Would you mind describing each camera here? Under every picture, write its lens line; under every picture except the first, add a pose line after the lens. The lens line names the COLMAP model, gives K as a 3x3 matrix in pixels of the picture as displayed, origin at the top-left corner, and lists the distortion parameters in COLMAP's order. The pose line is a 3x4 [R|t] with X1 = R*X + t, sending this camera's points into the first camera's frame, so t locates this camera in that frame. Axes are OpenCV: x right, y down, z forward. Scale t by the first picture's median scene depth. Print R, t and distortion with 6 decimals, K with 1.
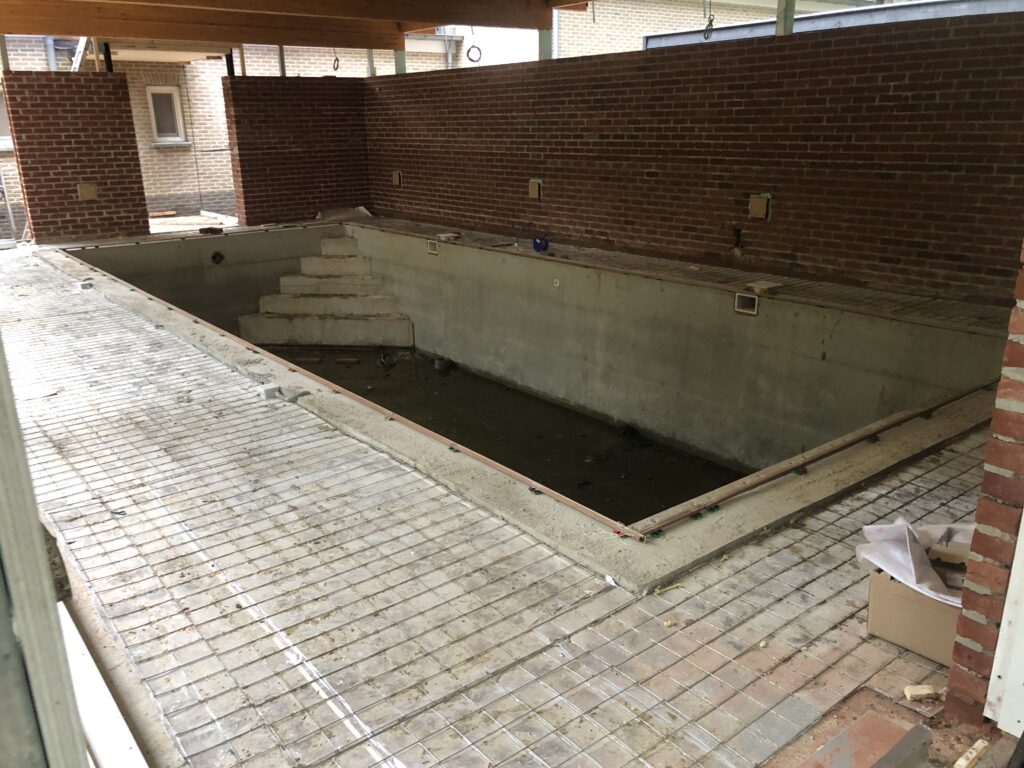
lens RADIAL K [[853.1, 0, 514.9], [0, 853.1, 318.8], [0, 0, 1]] dist [0.000581, 0.010084]
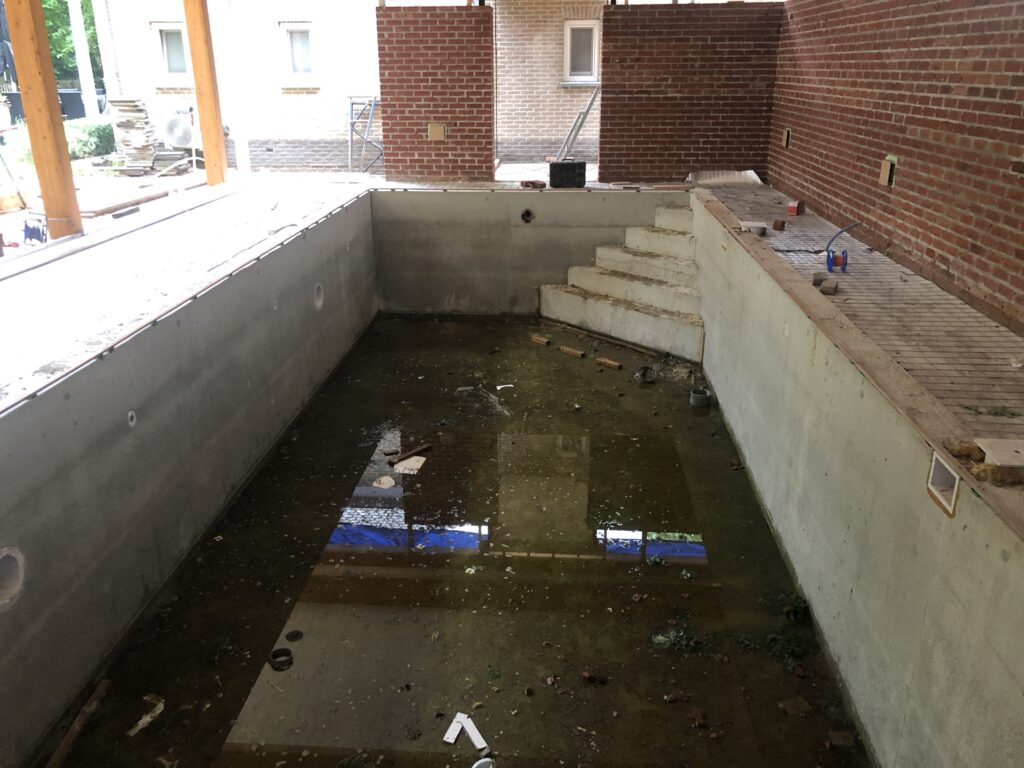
lens RADIAL K [[853.1, 0, 514.9], [0, 853.1, 318.8], [0, 0, 1]] dist [0.000581, 0.010084]
pose [[0.738820, 0.202624, -0.642720, 0.235941], [-0.157966, 0.979227, 0.127127, -0.077372], [0.655127, 0.007604, 0.755480, 0.322019]]
